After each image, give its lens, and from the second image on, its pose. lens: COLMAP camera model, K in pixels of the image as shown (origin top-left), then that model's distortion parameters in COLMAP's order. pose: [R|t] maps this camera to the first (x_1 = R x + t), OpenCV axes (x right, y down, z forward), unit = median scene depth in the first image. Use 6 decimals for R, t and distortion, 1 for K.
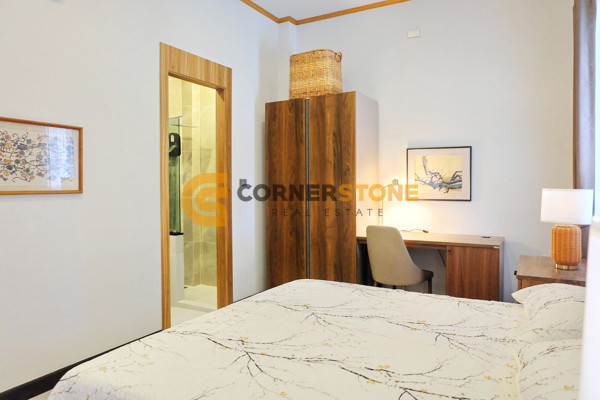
lens RADIAL K [[412.8, 0, 303.7], [0, 412.8, 200.2], [0, 0, 1]] dist [-0.065858, 0.062303]
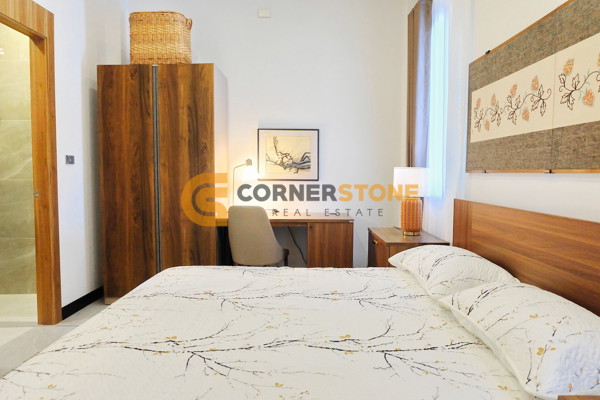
lens RADIAL K [[412.8, 0, 305.5], [0, 412.8, 199.2], [0, 0, 1]] dist [-0.065858, 0.062303]
pose [[0.869775, -0.024785, 0.492826, -0.154547], [0.011338, 0.999478, 0.030254, 0.017493], [-0.493319, -0.020726, 0.869602, 0.077728]]
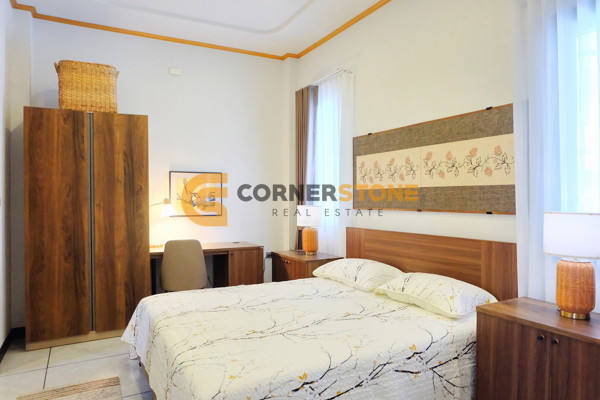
lens RADIAL K [[412.8, 0, 310.1], [0, 412.8, 201.3], [0, 0, 1]] dist [-0.065858, 0.062303]
pose [[0.517210, -0.005115, 0.855843, -0.549526], [0.035109, 0.999267, -0.015246, -0.012995], [-0.855138, 0.037933, 0.517011, 0.099962]]
